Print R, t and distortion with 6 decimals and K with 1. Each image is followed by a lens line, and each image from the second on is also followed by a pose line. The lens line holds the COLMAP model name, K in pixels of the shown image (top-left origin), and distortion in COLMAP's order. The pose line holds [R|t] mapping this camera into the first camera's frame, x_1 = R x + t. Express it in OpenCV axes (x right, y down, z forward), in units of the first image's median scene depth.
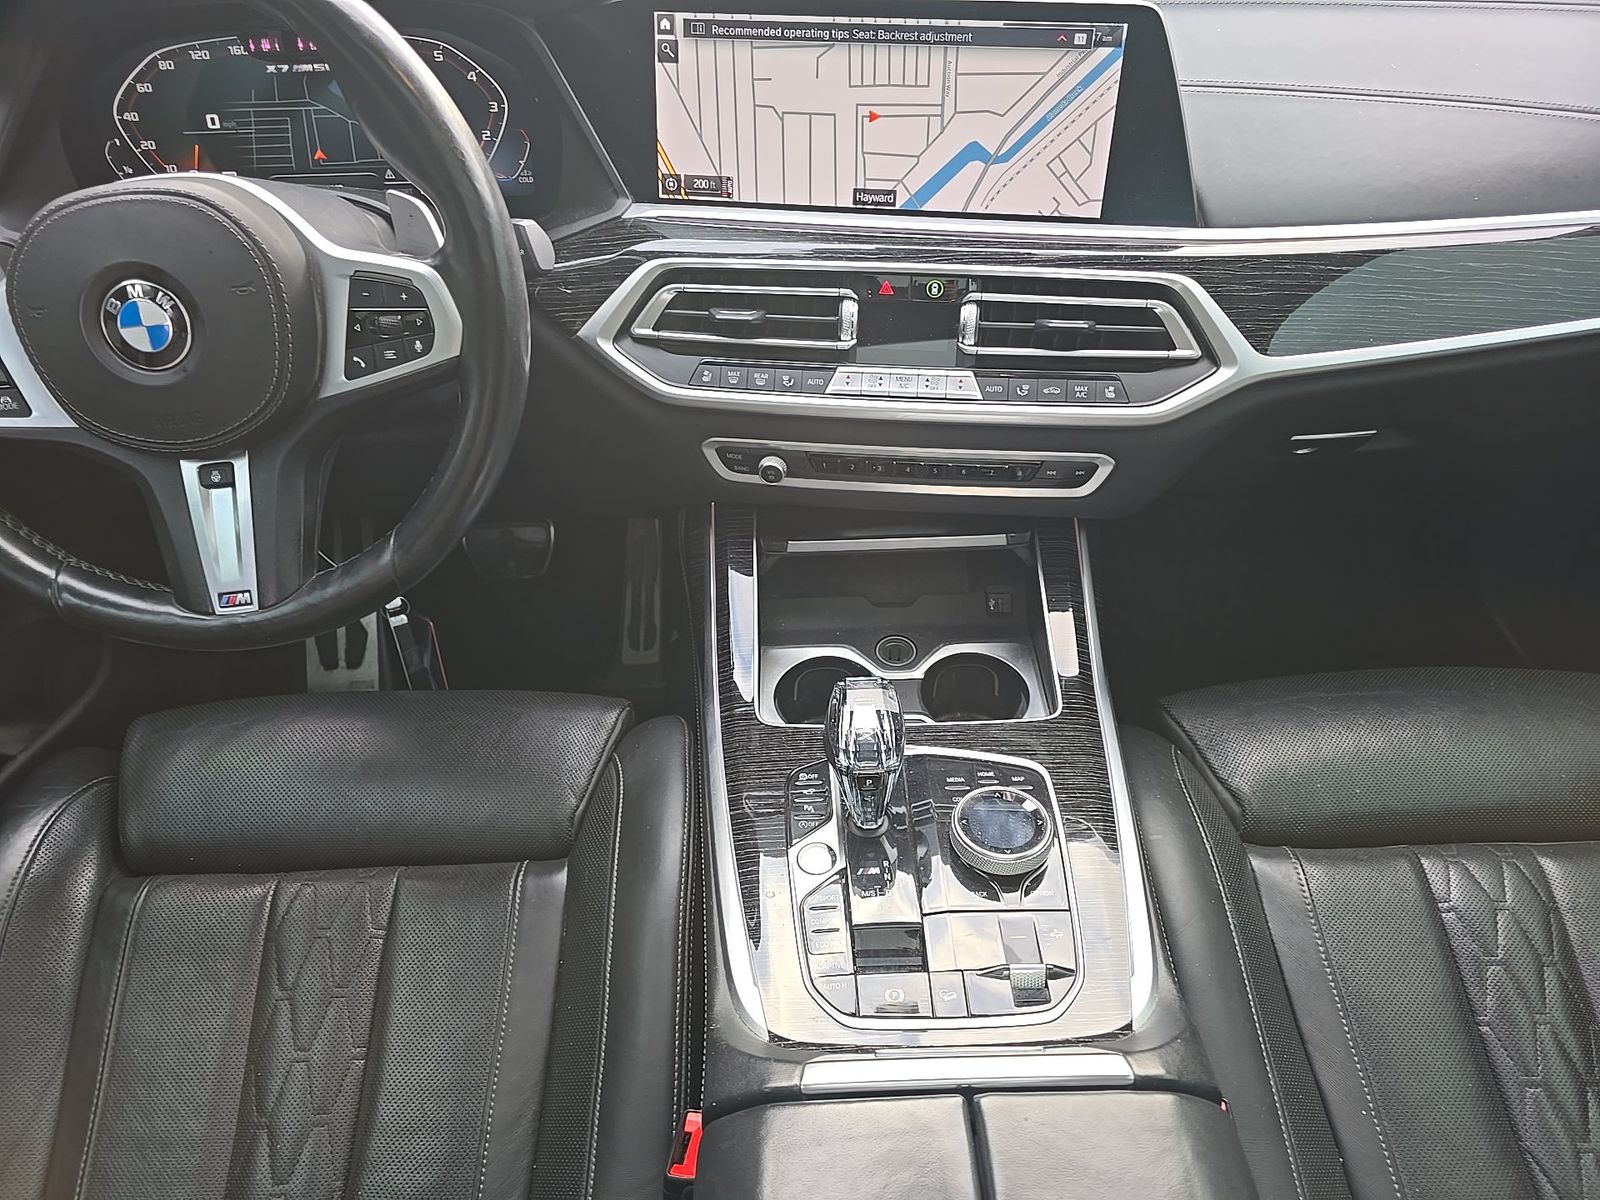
lens RADIAL K [[1089.2, 0, 796.0], [0, 1089.2, 605.2], [0, 0, 1]] dist [0.065817, -0.051001]
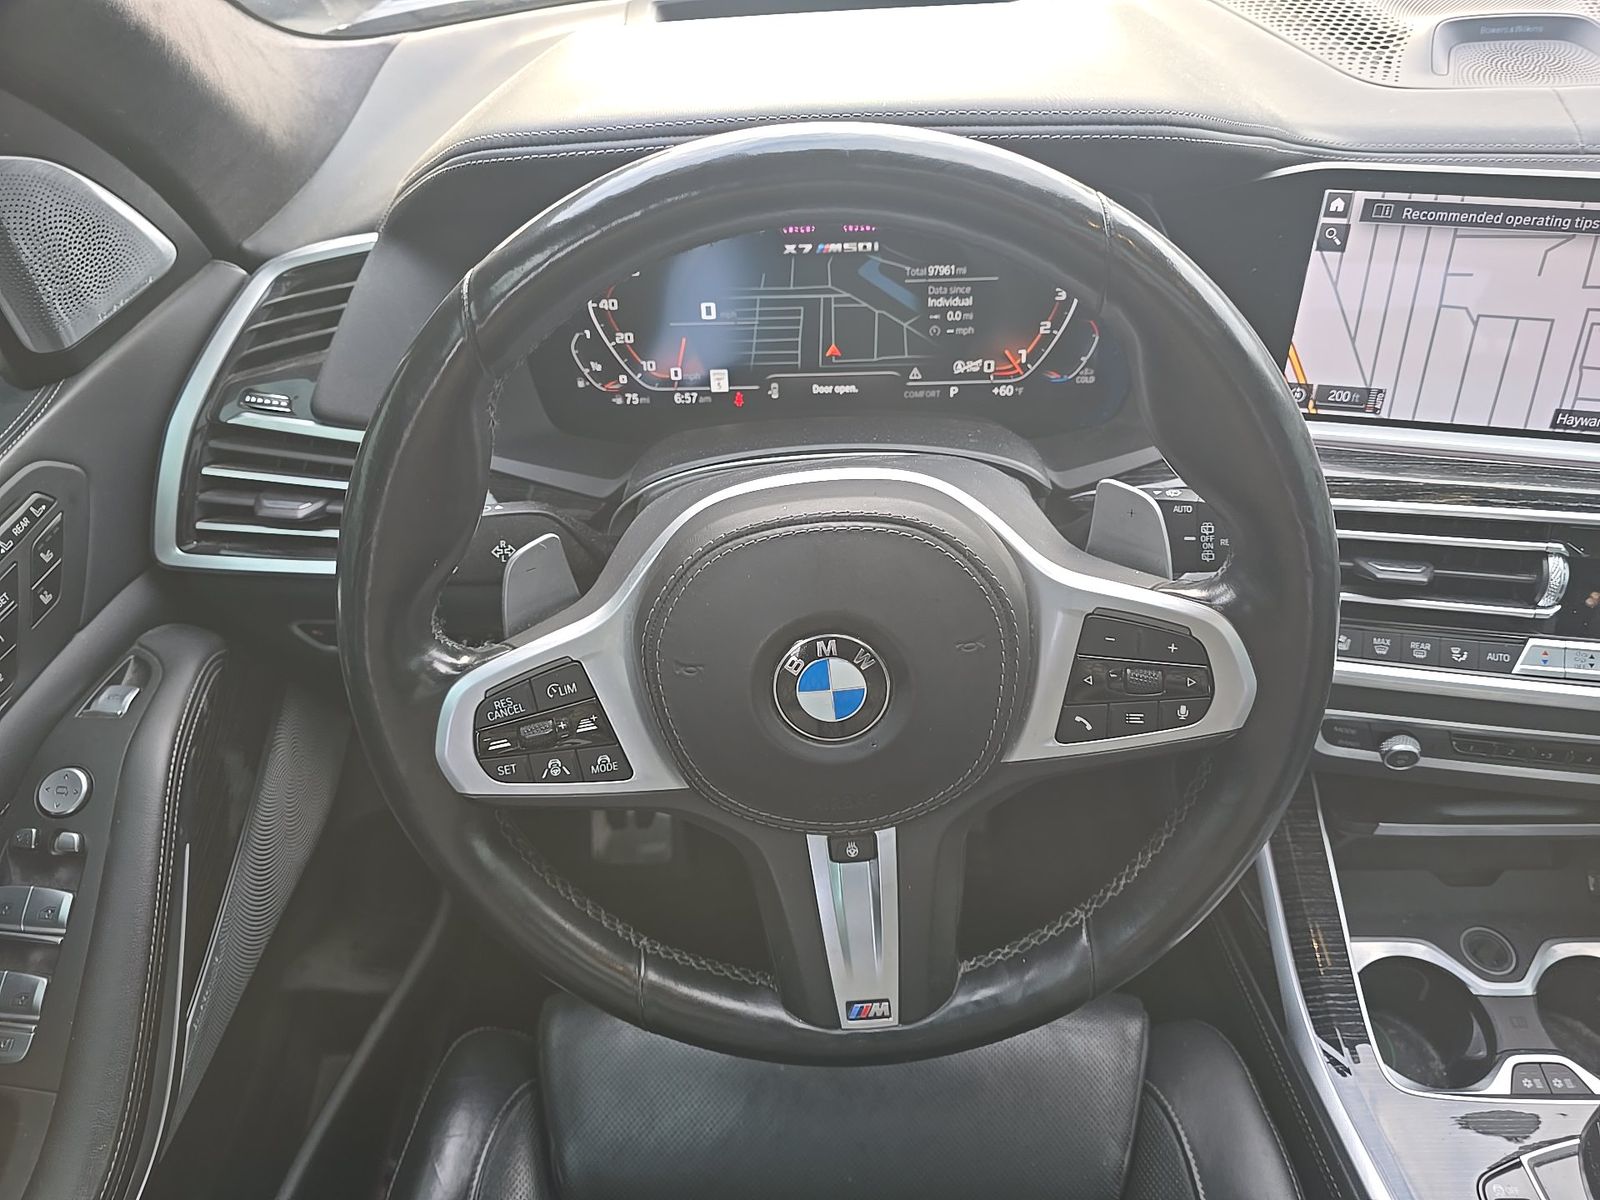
lens RADIAL K [[1099.0, 0, 800.0], [0, 1099.0, 600.0], [0, 0, 1]] dist [0.067332, -0.057121]
pose [[0.999690, 0.016669, -0.018490, -0.471941], [-0.016444, 0.999790, 0.012231, -0.253934], [0.018690, -0.011924, 0.999754, 0.212851]]
